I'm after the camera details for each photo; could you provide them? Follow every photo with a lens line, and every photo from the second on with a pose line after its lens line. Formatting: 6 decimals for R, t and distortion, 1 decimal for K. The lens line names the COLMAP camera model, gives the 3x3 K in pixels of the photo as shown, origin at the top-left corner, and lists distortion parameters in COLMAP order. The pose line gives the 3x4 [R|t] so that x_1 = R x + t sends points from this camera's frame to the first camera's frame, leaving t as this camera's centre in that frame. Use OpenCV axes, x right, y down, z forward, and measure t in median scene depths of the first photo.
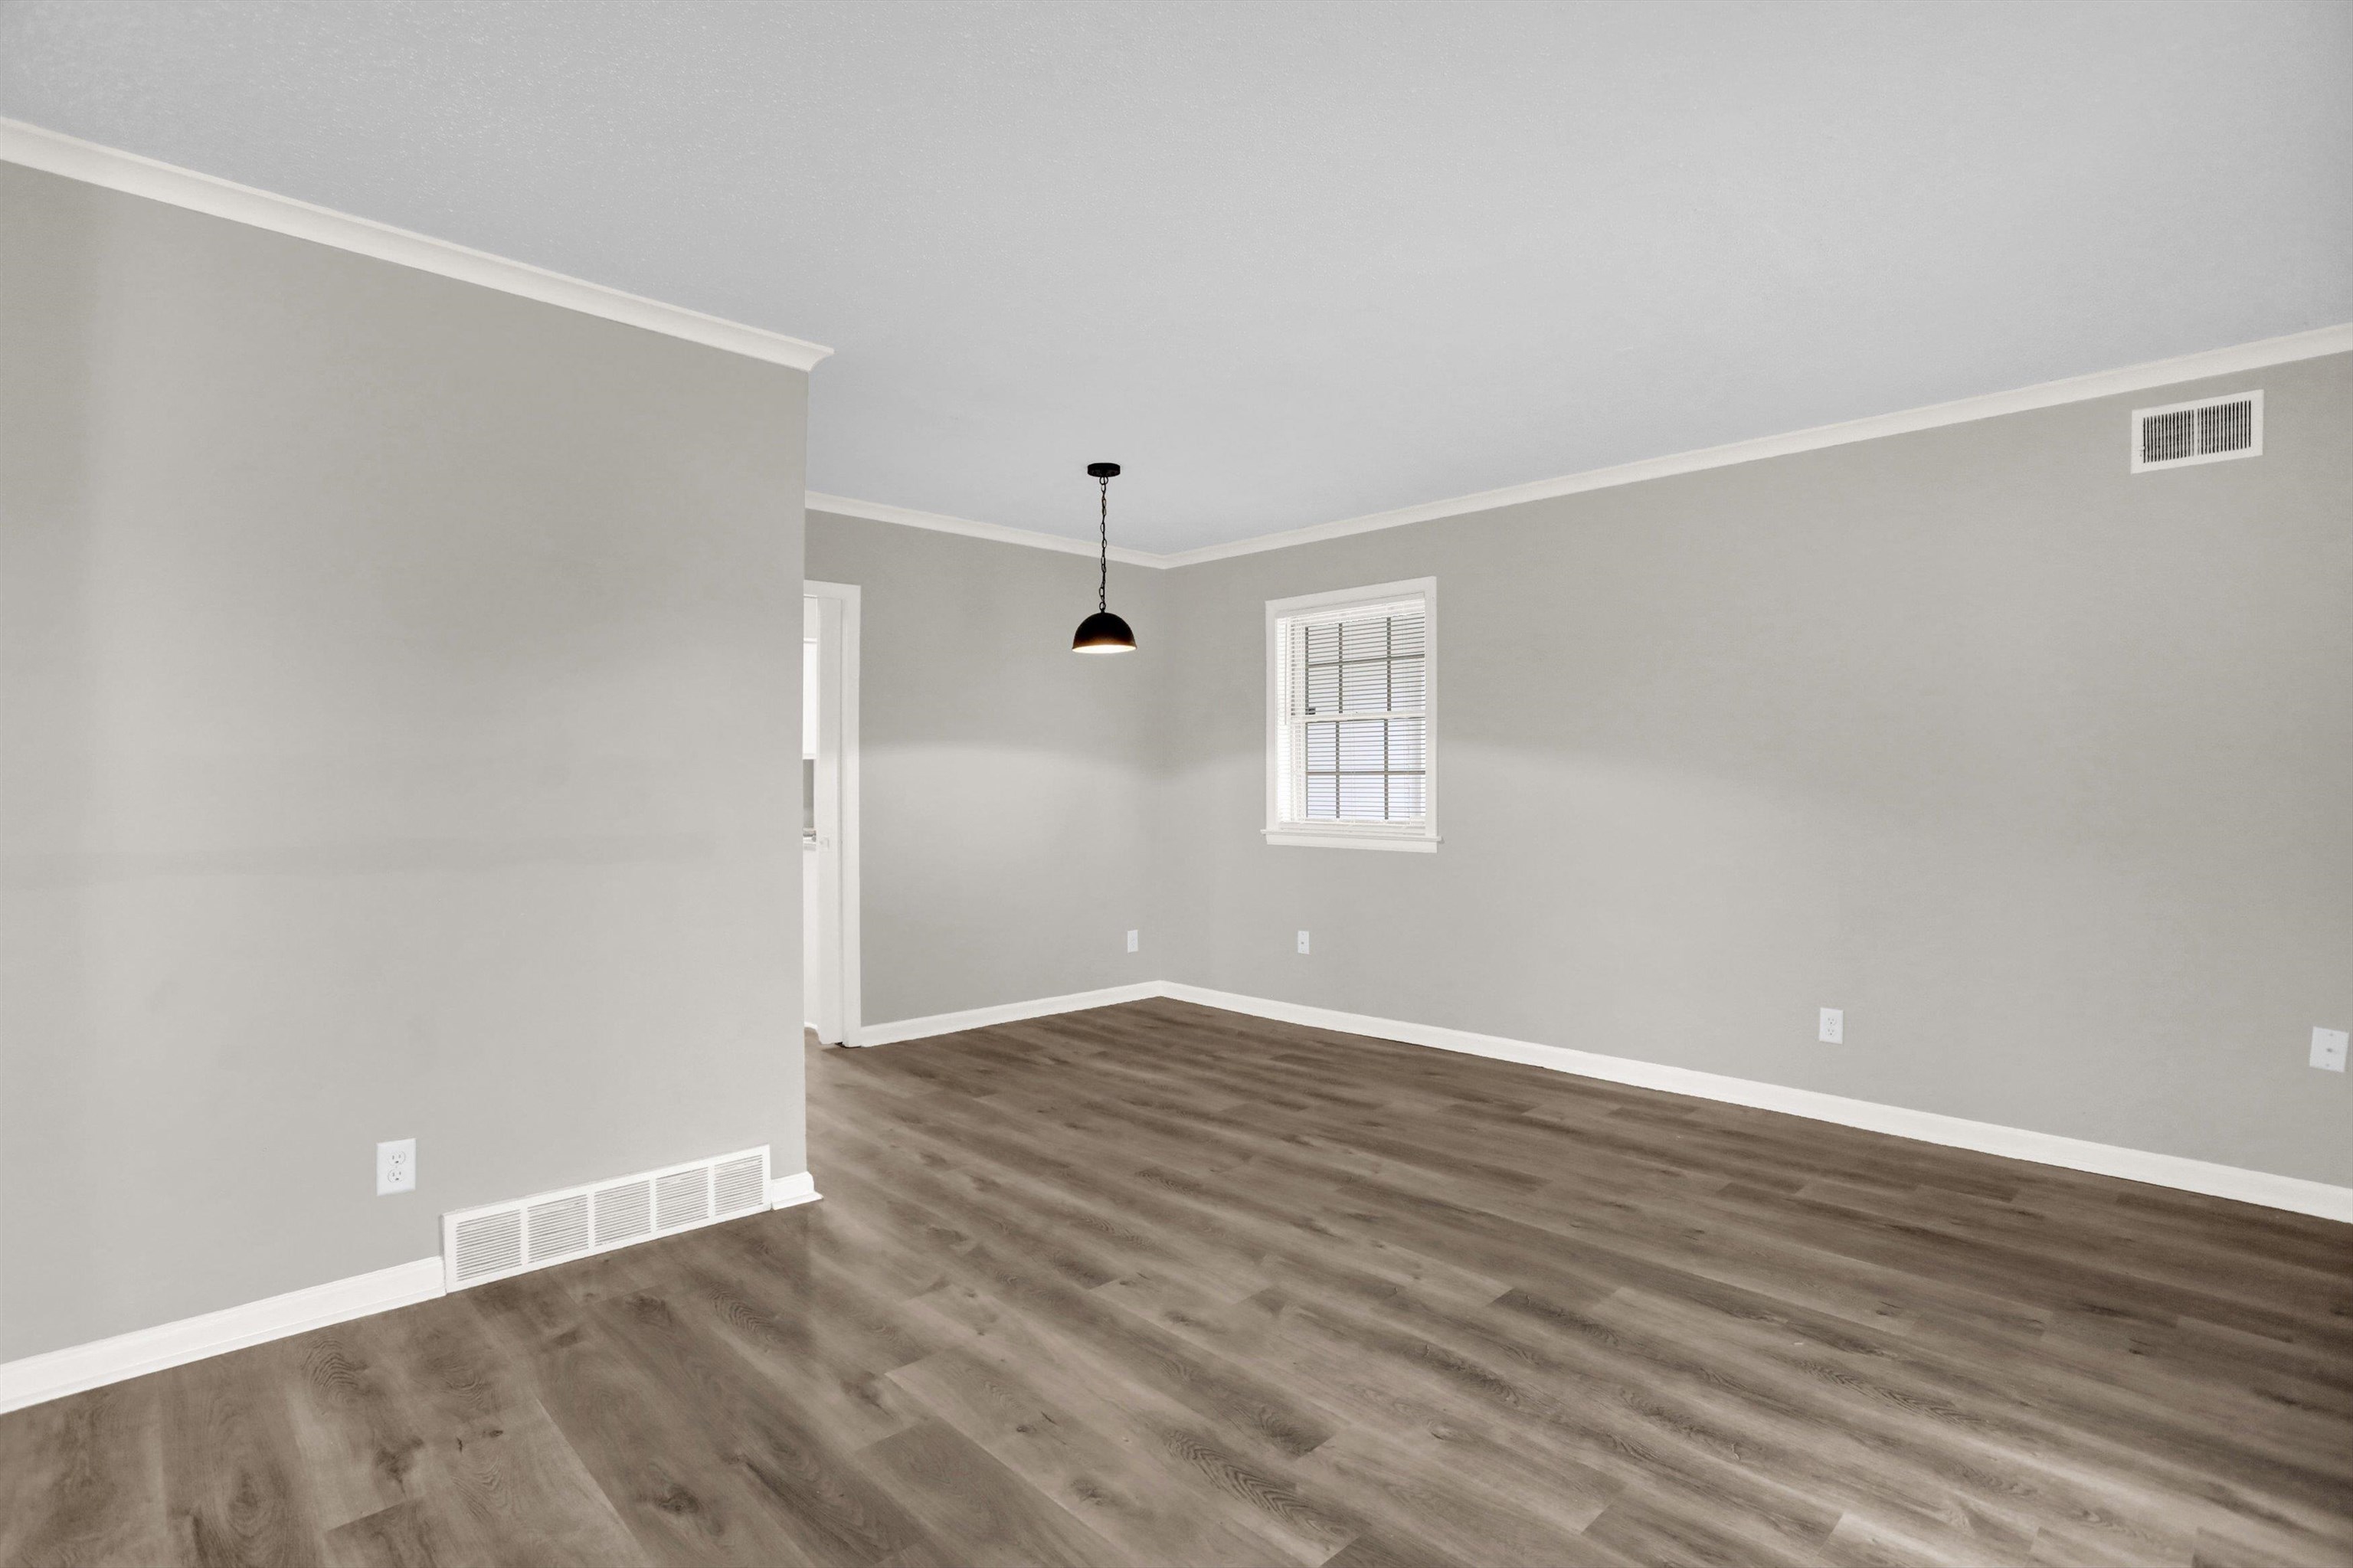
lens RADIAL K [[1136.7, 0, 1176.5], [0, 1136.7, 776.2], [0, 0, 1]] dist [-0.065879, 0.024744]
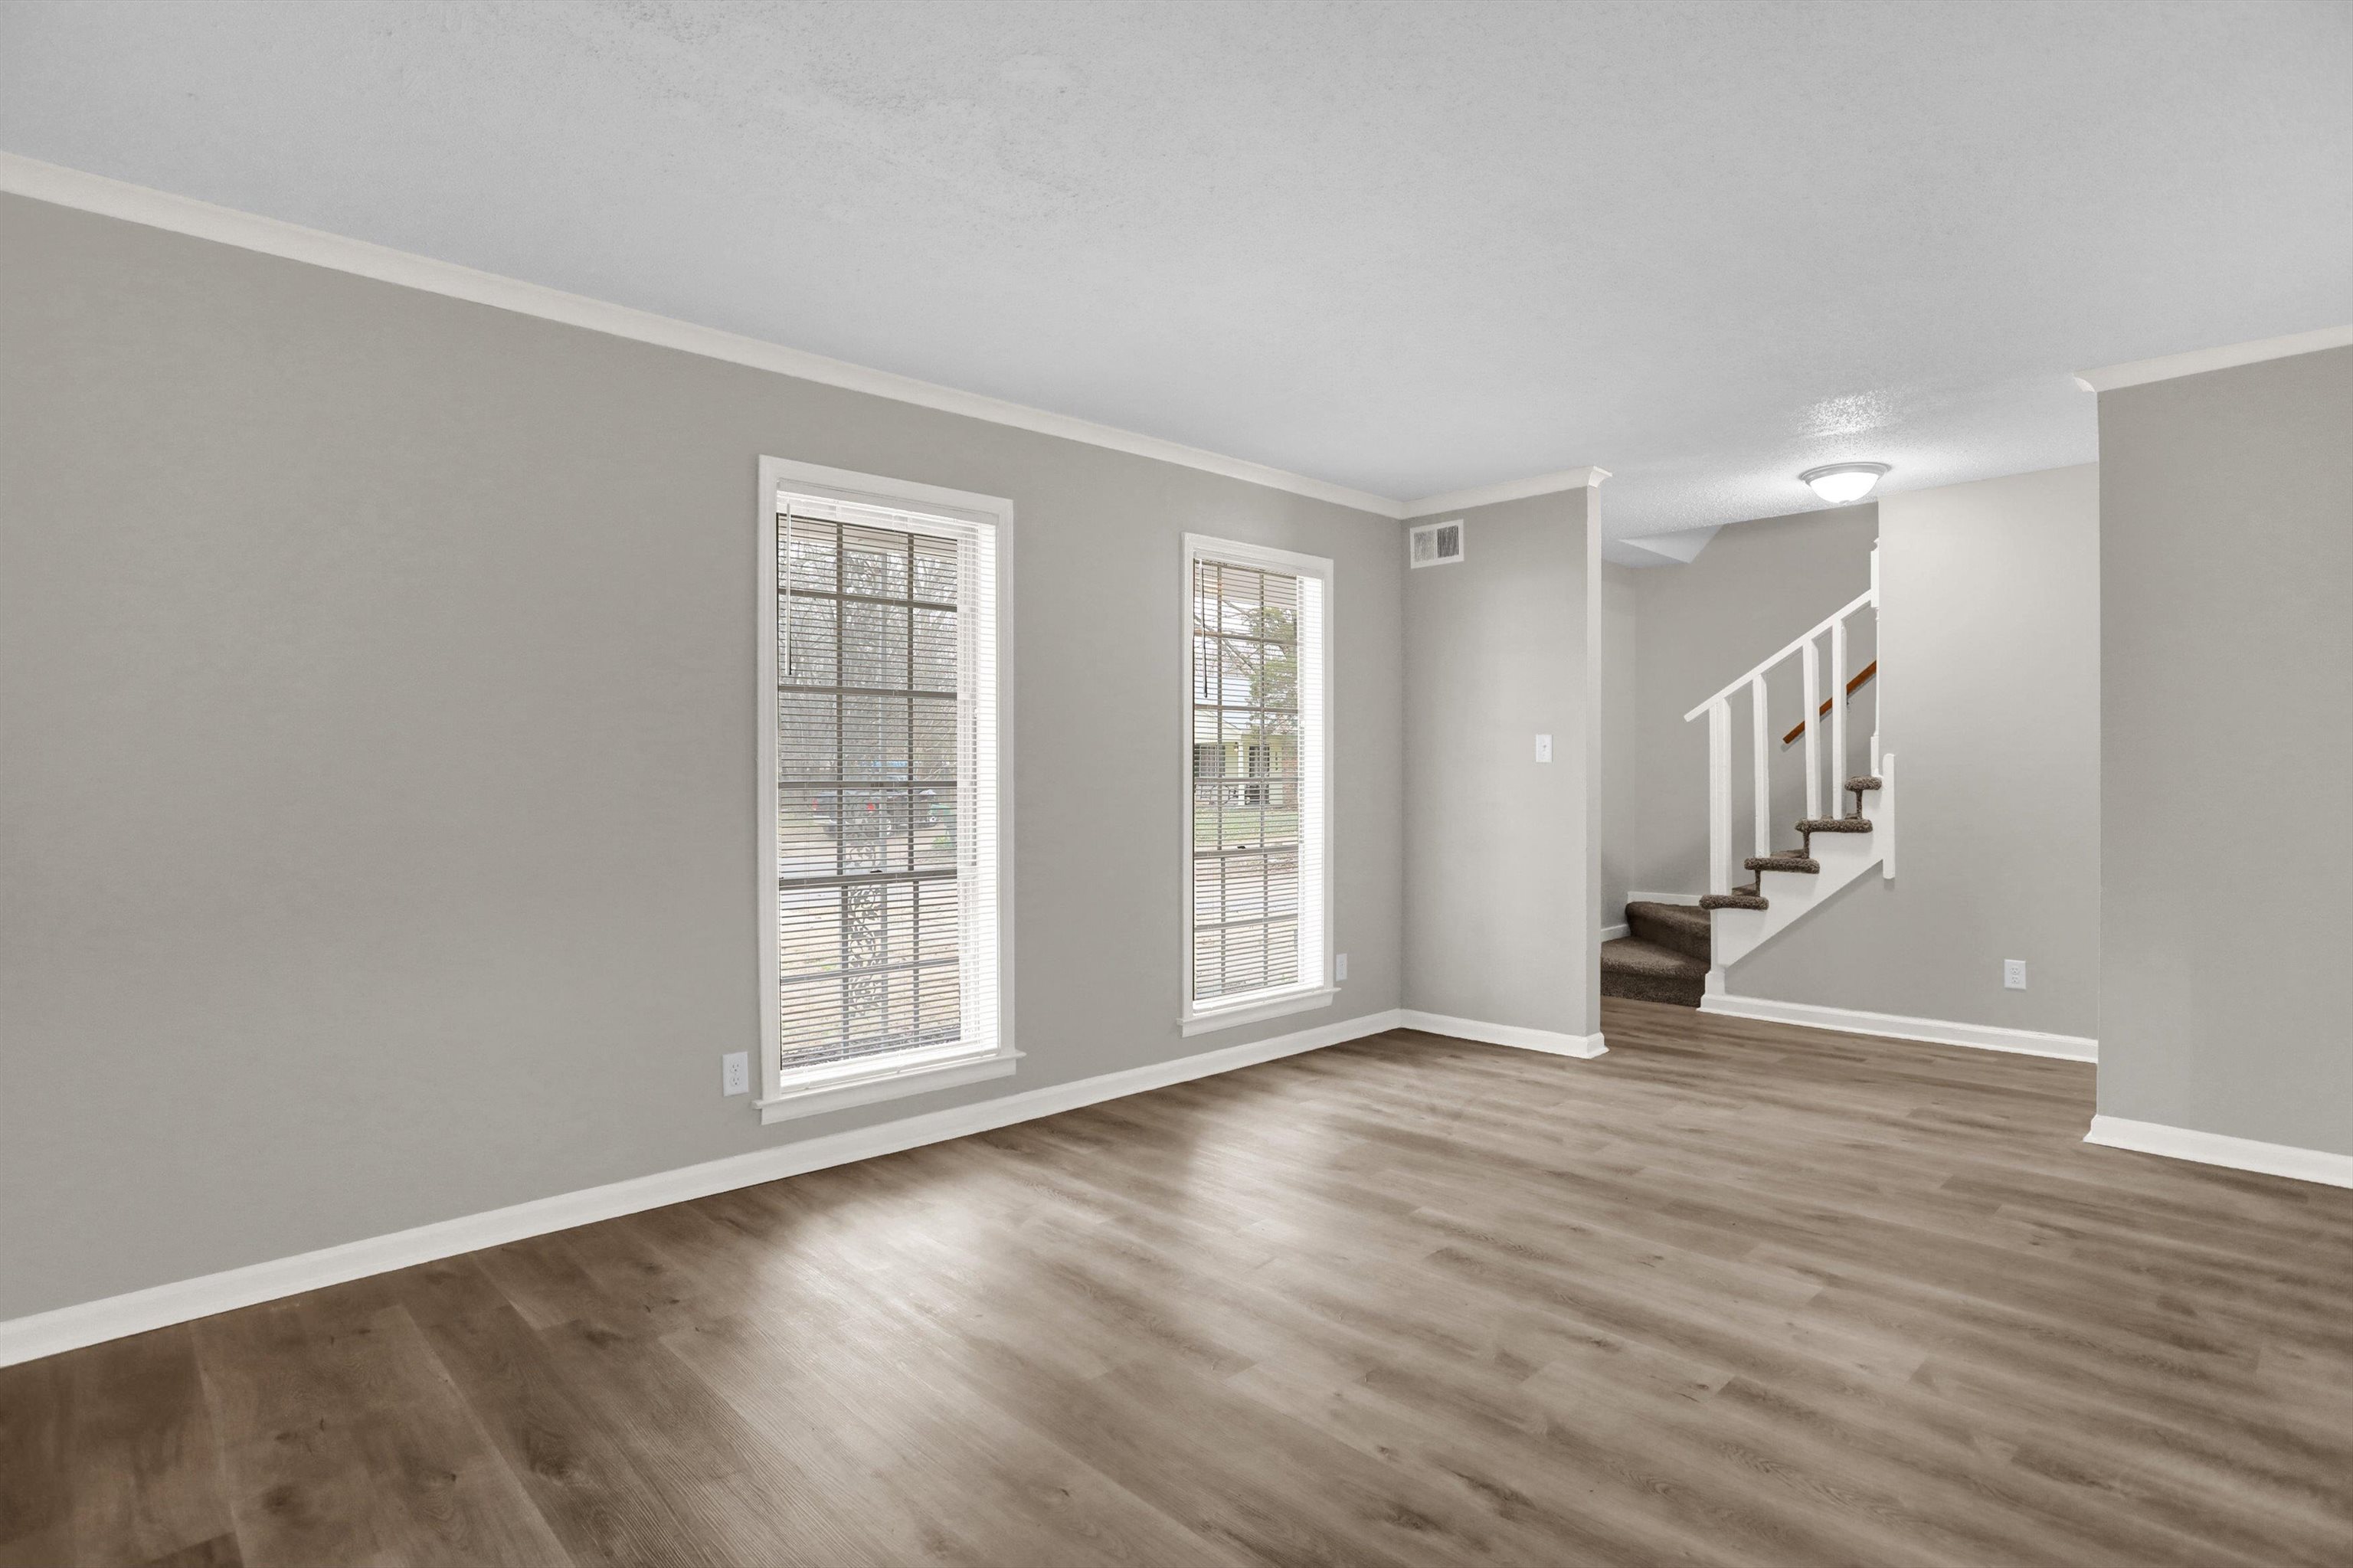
lens RADIAL K [[1212.7, 0, 1176.5], [0, 1212.7, 784.0], [0, 0, 1]] dist [-0.066404, 0.032142]
pose [[-0.999991, 0.003487, 0.002596, 0.299067], [0.003509, 0.999960, 0.008277, 0.009900], [-0.002568, 0.008286, -0.999962, 1.688578]]
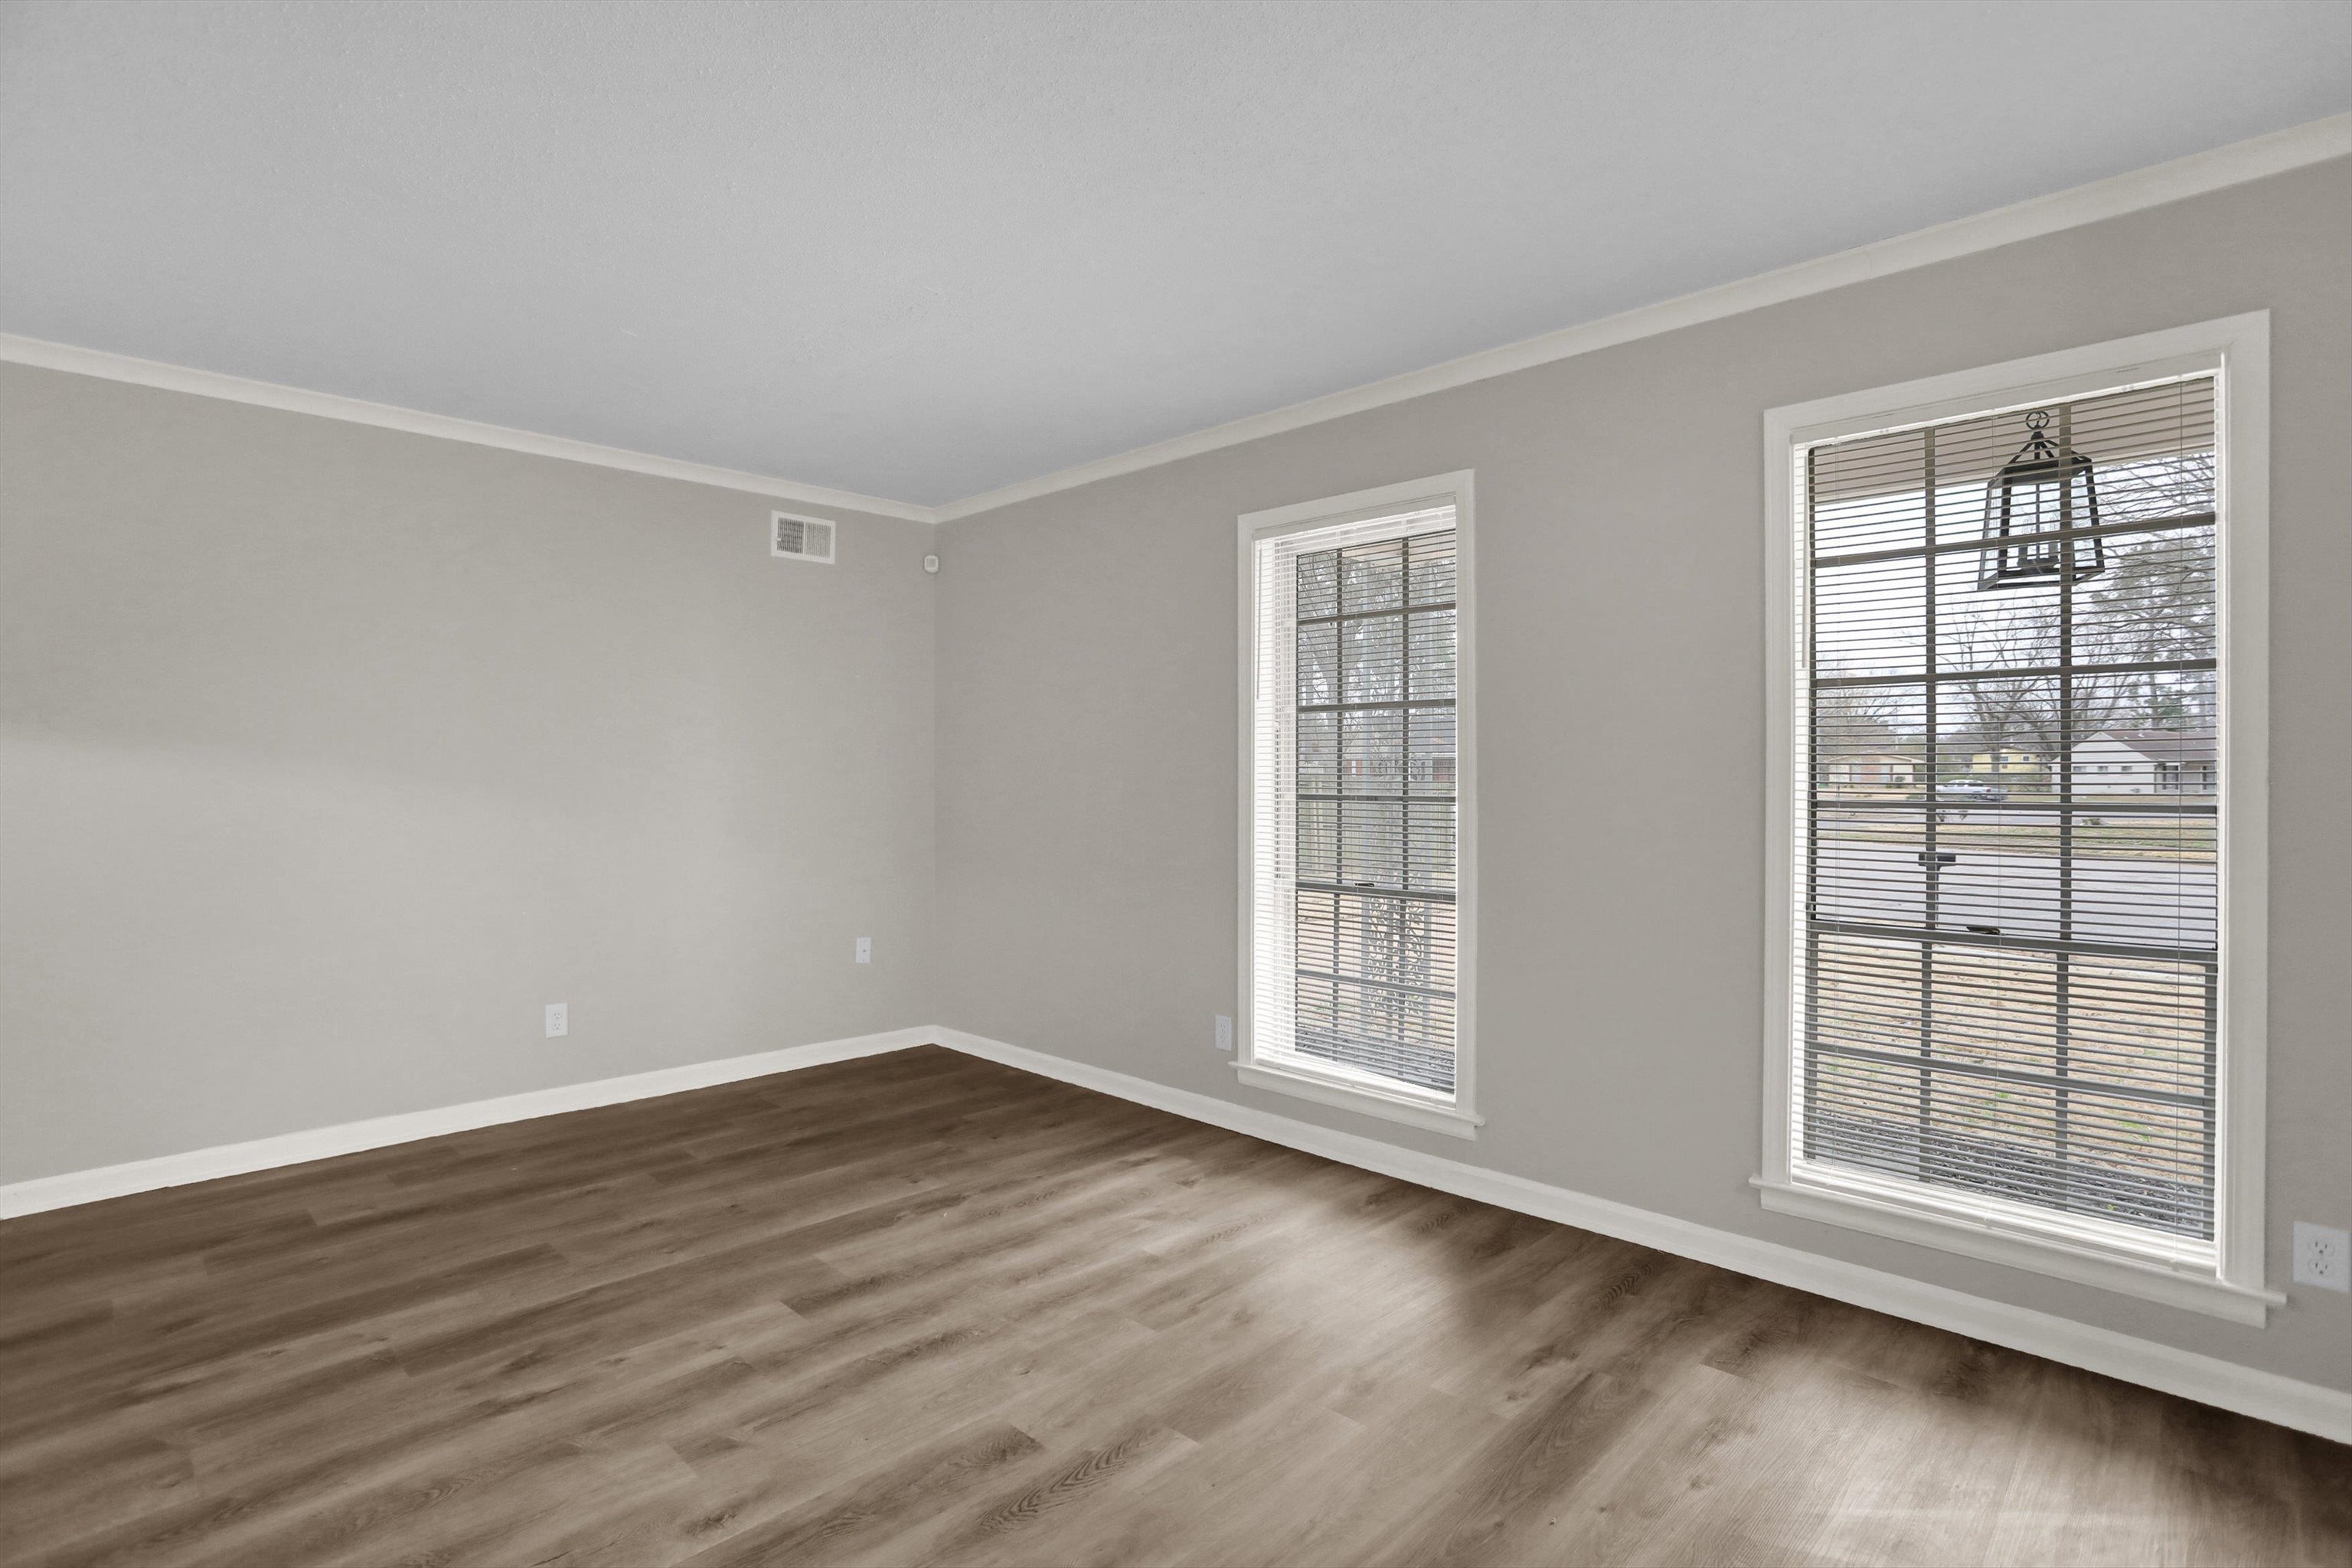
lens RADIAL K [[1136.2, 0, 1176.0], [0, 1136.2, 776.2], [0, 0, 1]] dist [-0.065879, 0.024744]
pose [[-0.029554, 0.000175, 0.999563, -0.618132], [-0.001096, 0.999999, -0.000207, -0.003600], [-0.999563, -0.001102, -0.029554, 0.612321]]
